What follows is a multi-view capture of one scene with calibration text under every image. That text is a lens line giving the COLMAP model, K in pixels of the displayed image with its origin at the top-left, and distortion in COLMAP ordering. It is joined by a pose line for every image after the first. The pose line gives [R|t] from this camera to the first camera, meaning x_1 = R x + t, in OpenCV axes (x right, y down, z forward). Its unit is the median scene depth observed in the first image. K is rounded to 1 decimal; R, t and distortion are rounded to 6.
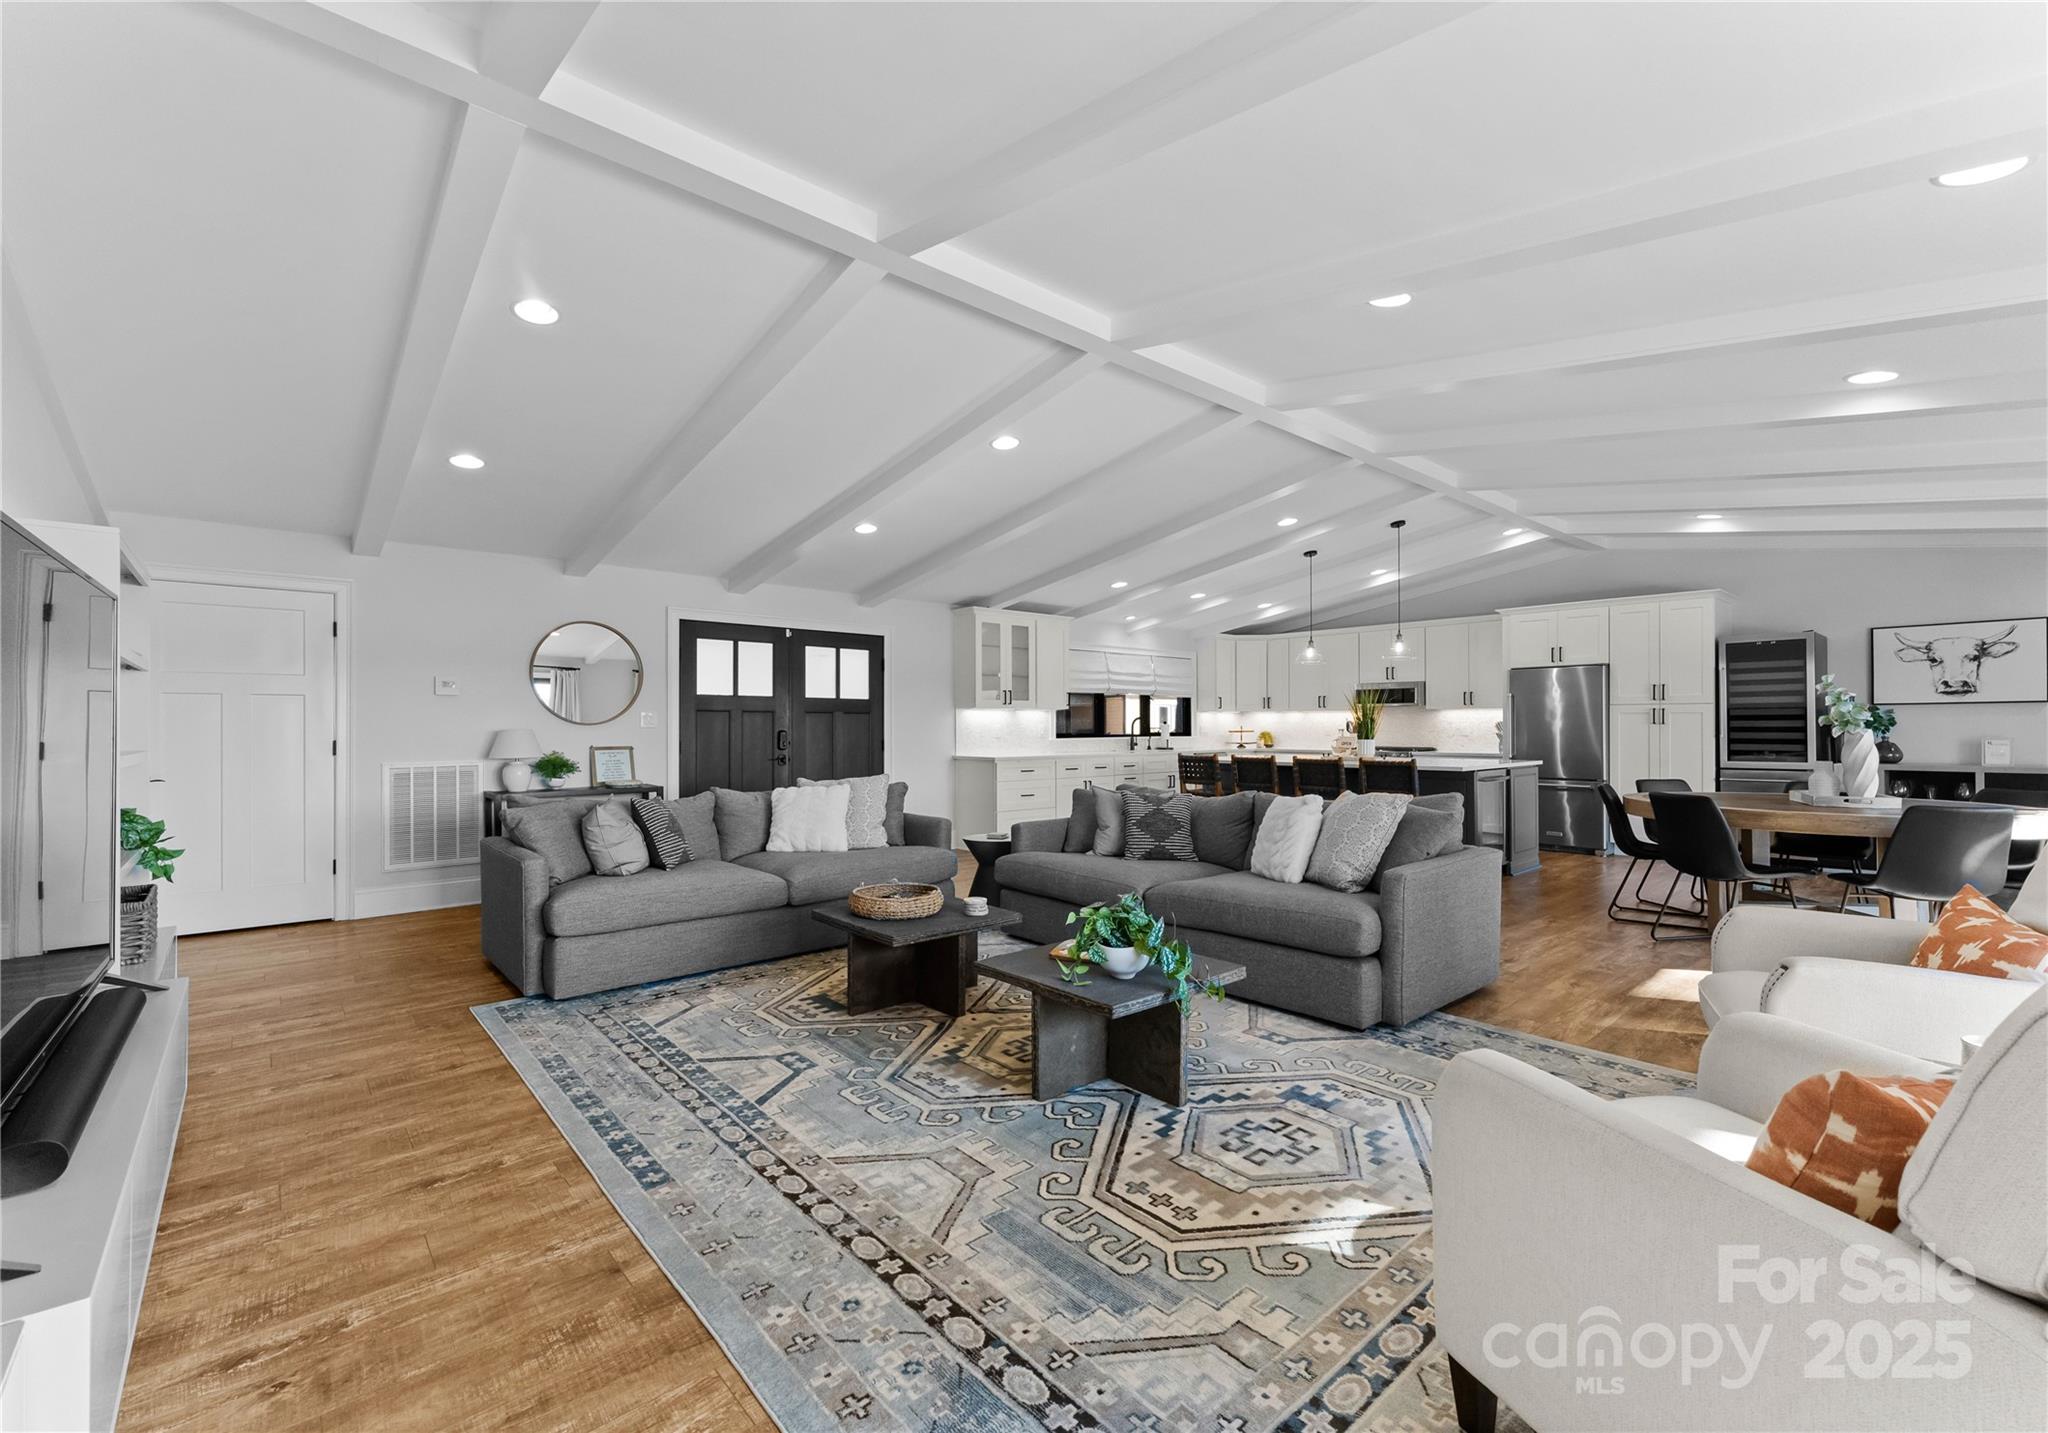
lens RADIAL K [[873.2, 0, 1017.9], [0, 873.2, 728.2], [0, 0, 1]] dist [0.000689, -0.000218]
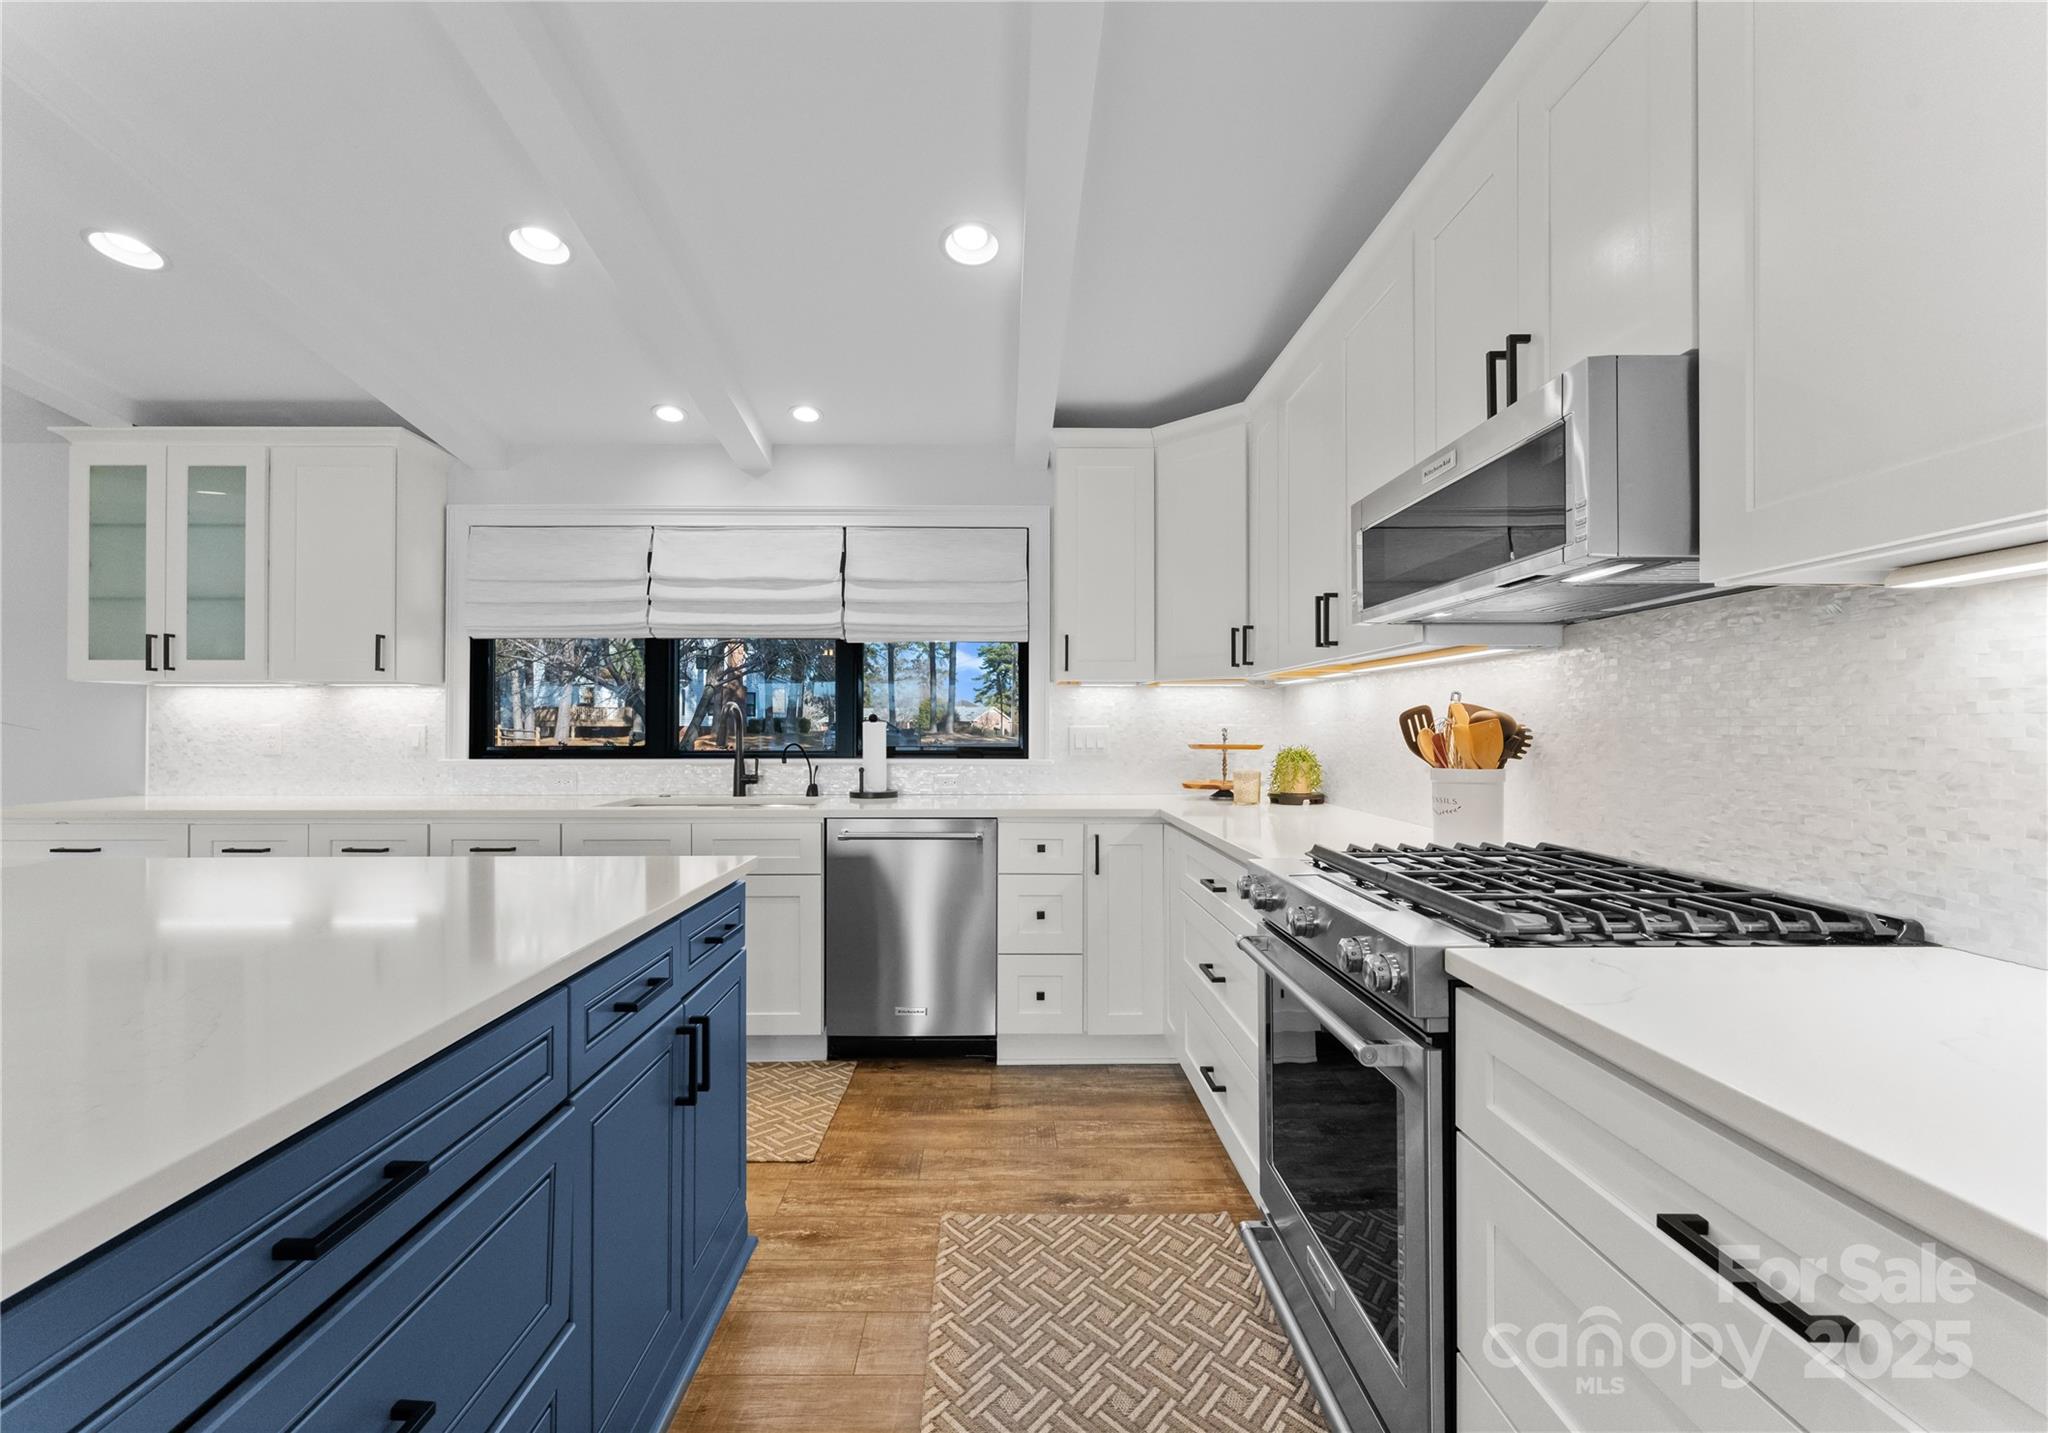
lens RADIAL K [[873.2, 0, 1009.4], [0, 873.2, 725.5], [0, 0, 1]] dist [0.000689, -0.000218]
pose [[0.757544, 0.001189, -0.652783, 0.664432], [-0.003821, 0.999989, -0.002613, -0.003656], [0.652773, 0.004474, 0.757540, 1.196311]]
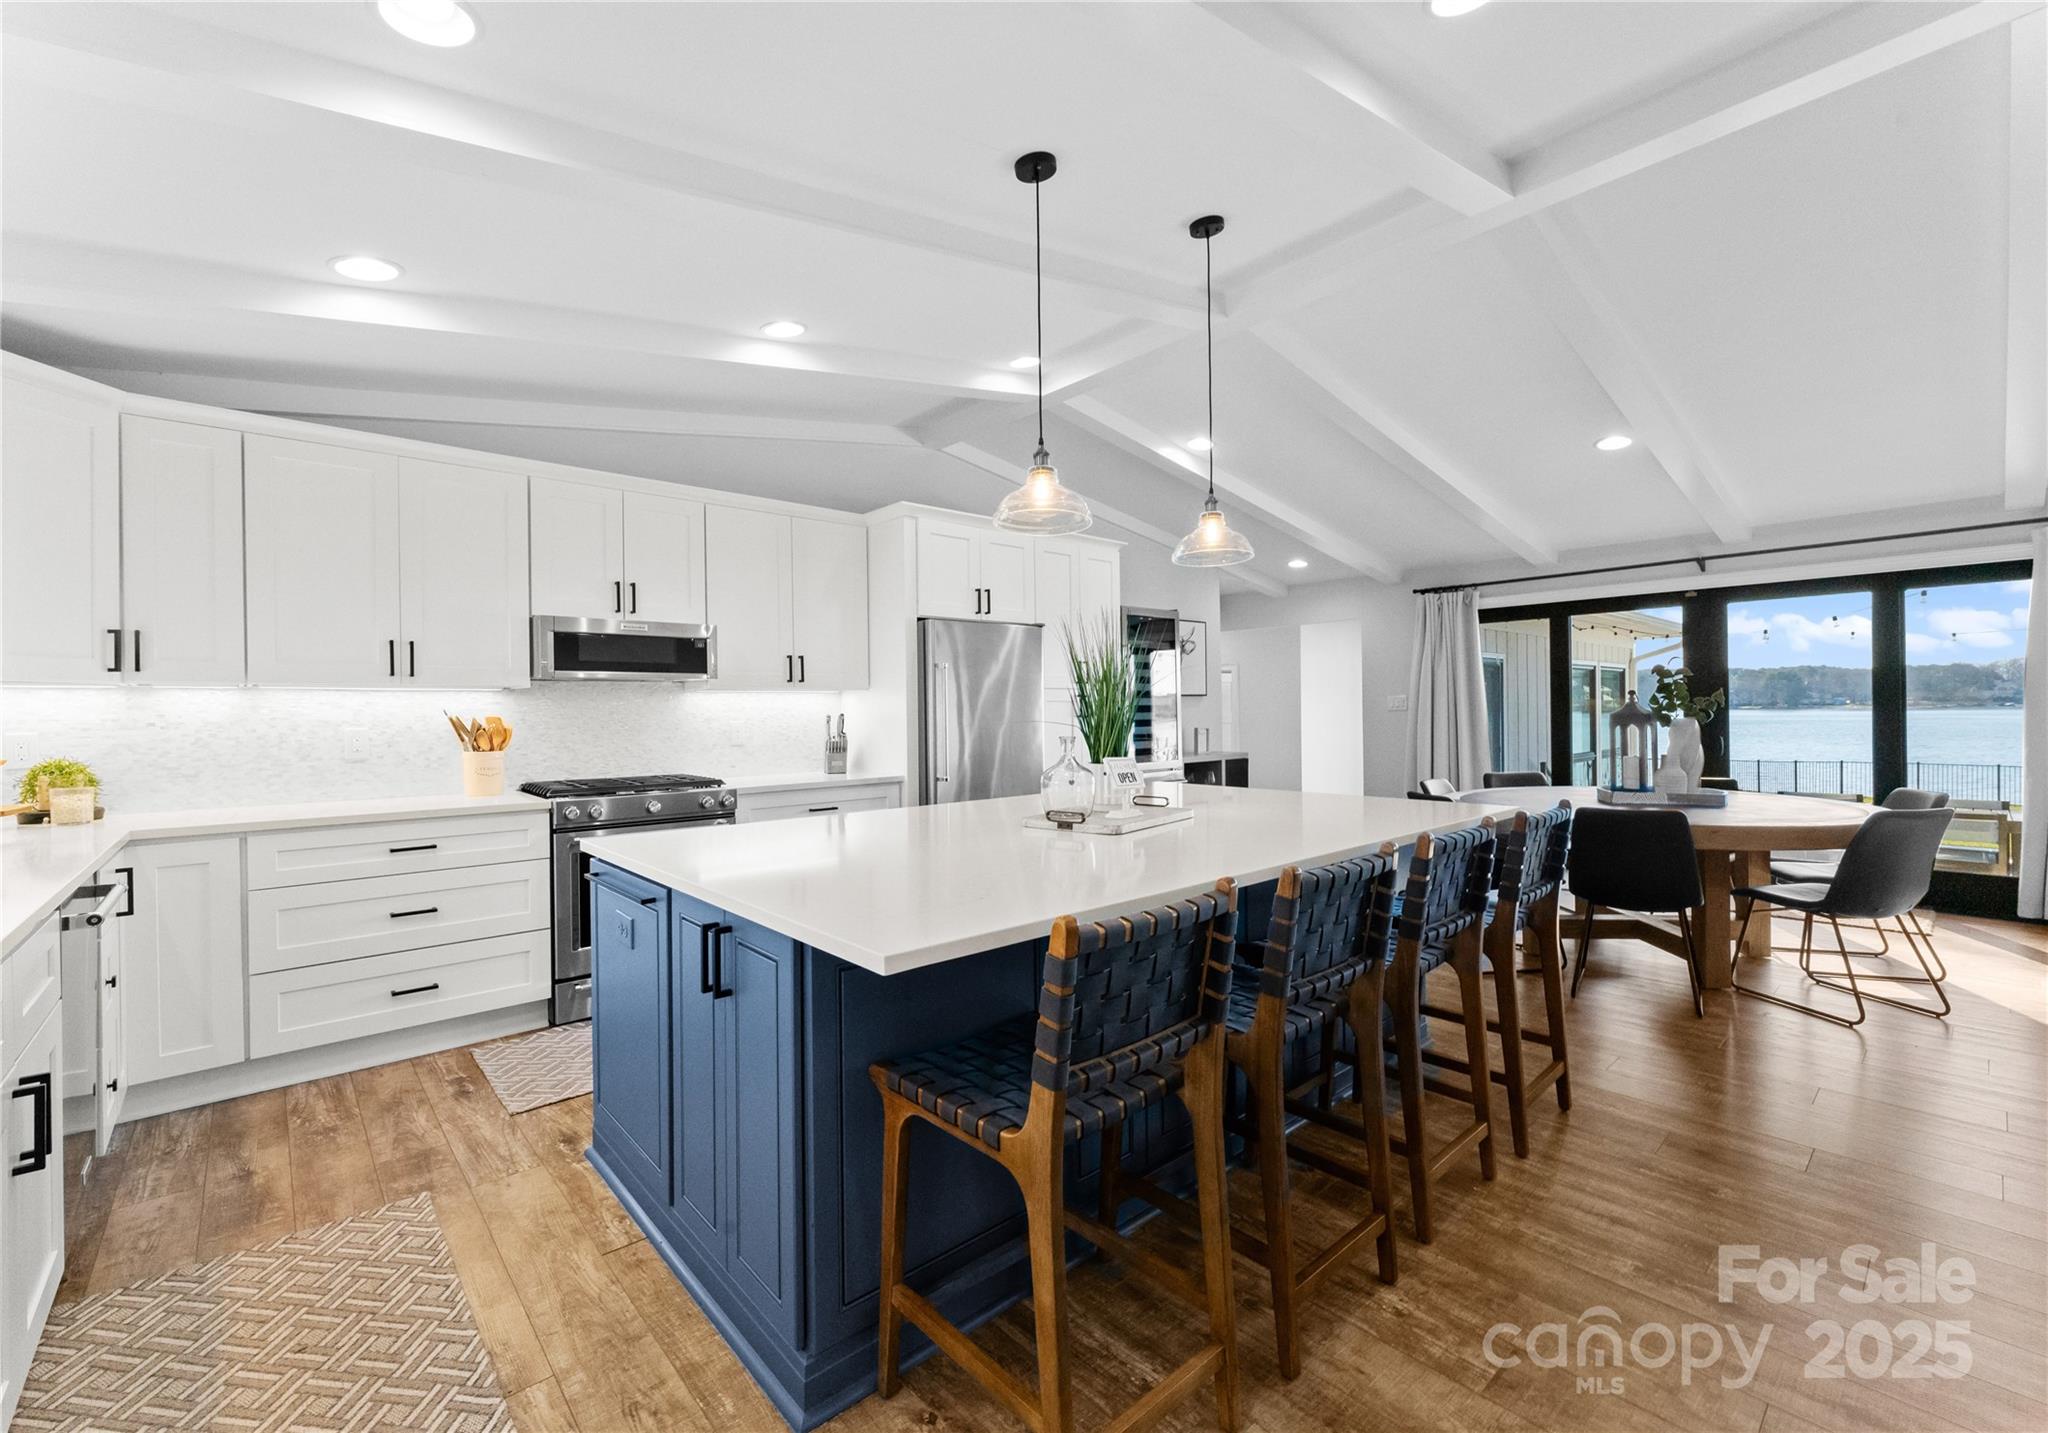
lens RADIAL K [[873.2, 0, 1036.7], [0, 873.2, 704.1], [0, 0, 1]] dist [0.000689, -0.000218]
pose [[-0.018721, 0.010156, 0.999773, 0.030267], [0.013263, 0.999863, -0.009909, -0.010453], [-0.999737, 0.013074, -0.018853, 1.181707]]
